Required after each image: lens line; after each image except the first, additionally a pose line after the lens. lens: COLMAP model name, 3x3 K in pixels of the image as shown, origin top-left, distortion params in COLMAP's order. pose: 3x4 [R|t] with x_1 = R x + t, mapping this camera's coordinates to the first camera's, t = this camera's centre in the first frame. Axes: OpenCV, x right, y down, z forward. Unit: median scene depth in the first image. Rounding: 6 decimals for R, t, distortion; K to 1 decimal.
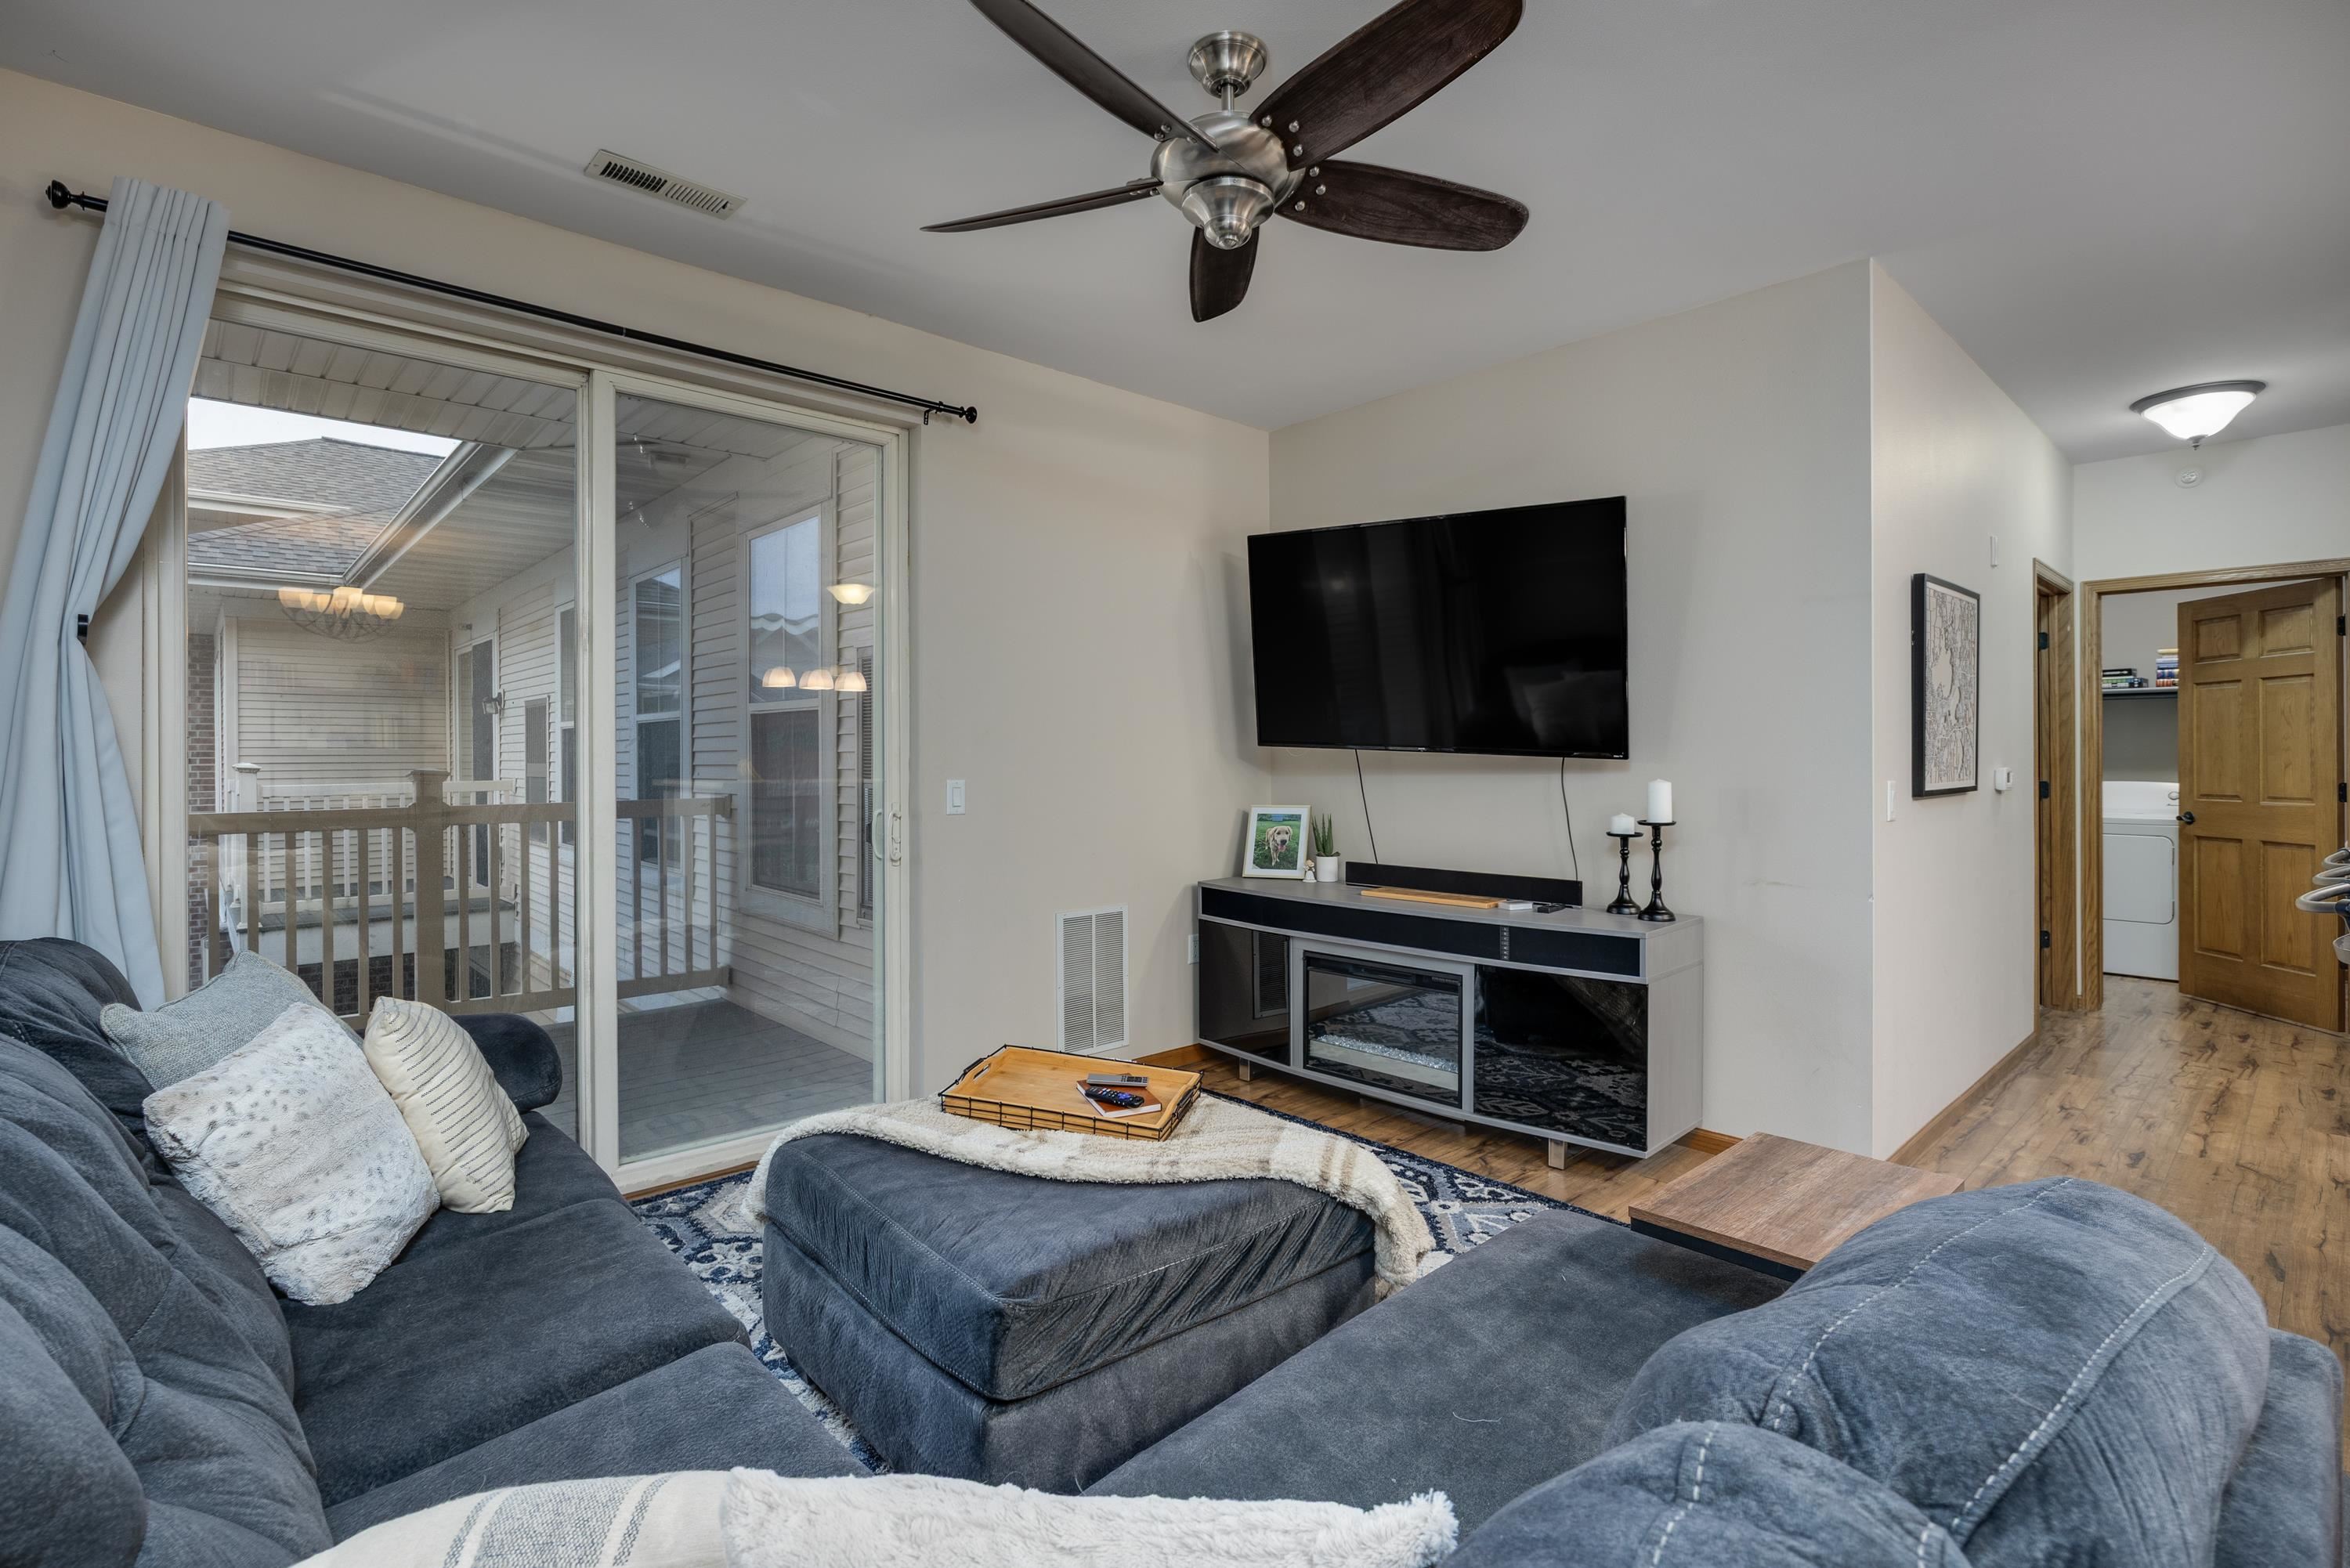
lens RADIAL K [[1101.6, 0, 1174.7], [0, 1101.6, 751.6], [0, 0, 1]] dist [-0.001558, -0.000247]
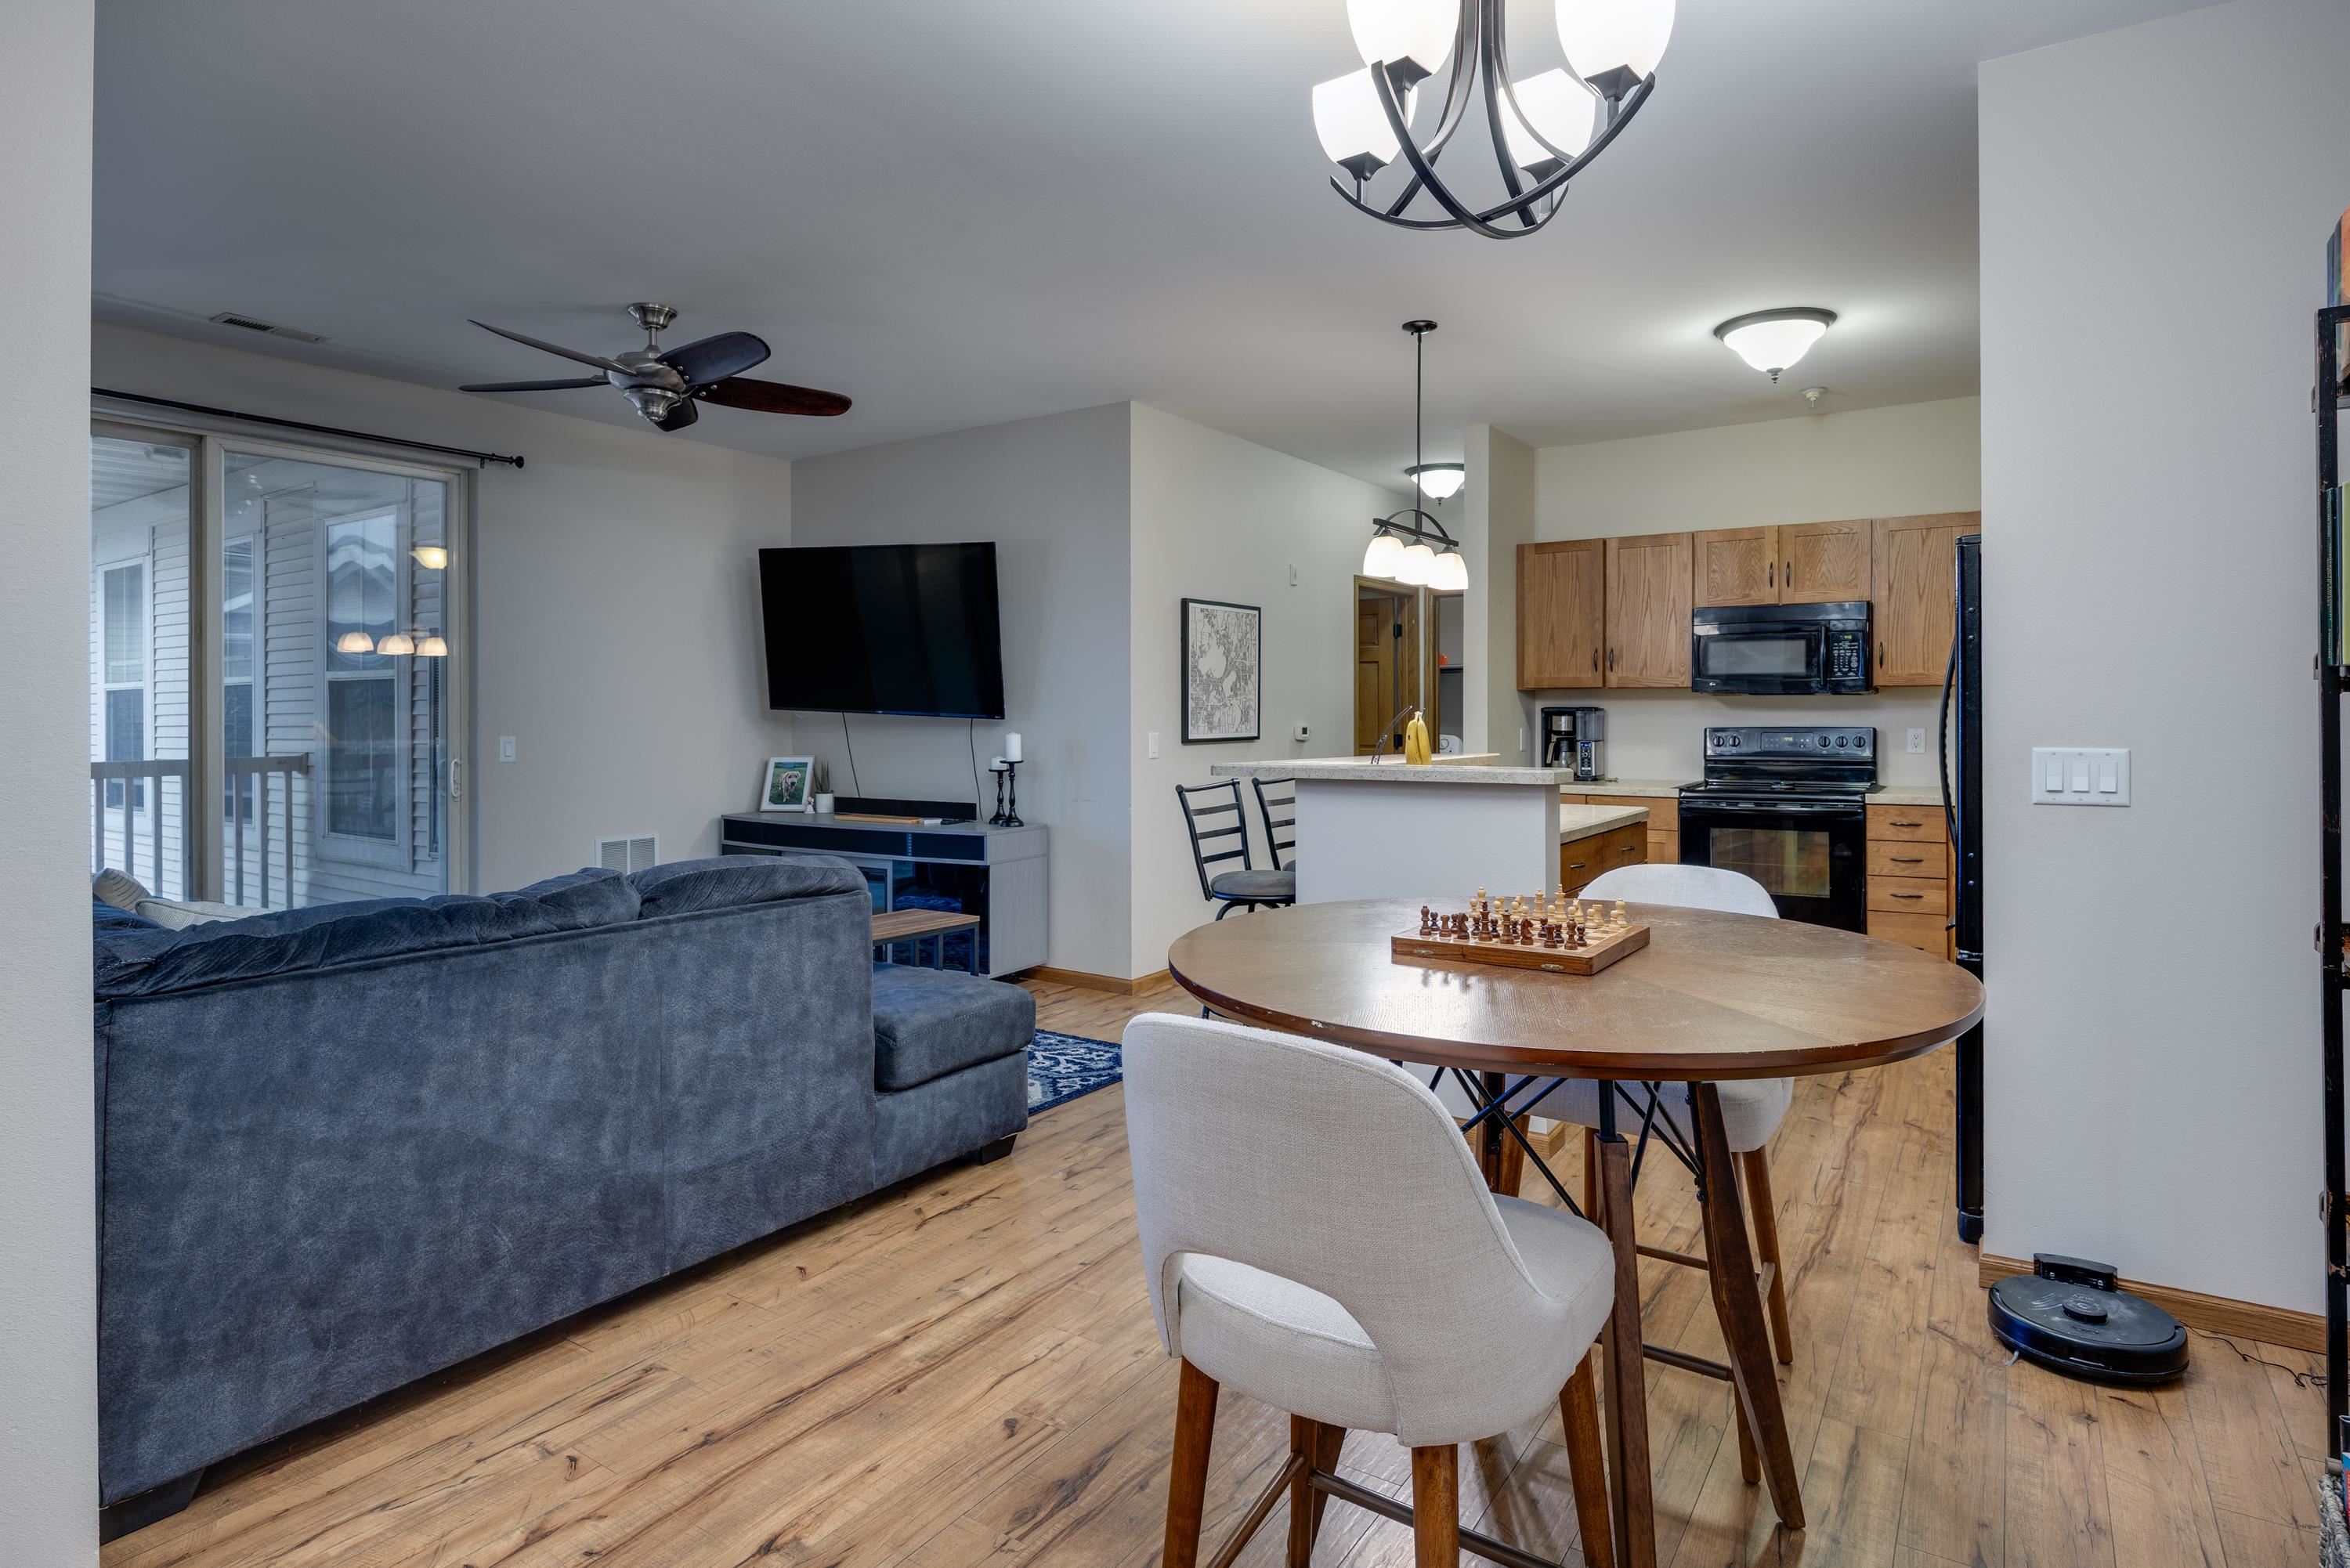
lens RADIAL K [[1271.7, 0, 1168.3], [0, 1271.7, 705.9], [0, 0, 1]] dist [-0.002682, 0.000575]
pose [[0.974147, -0.001299, 0.225911, 0.187743], [0.002021, 0.999994, -0.002964, -0.003842], [-0.225906, 0.003344, 0.974143, -0.544749]]
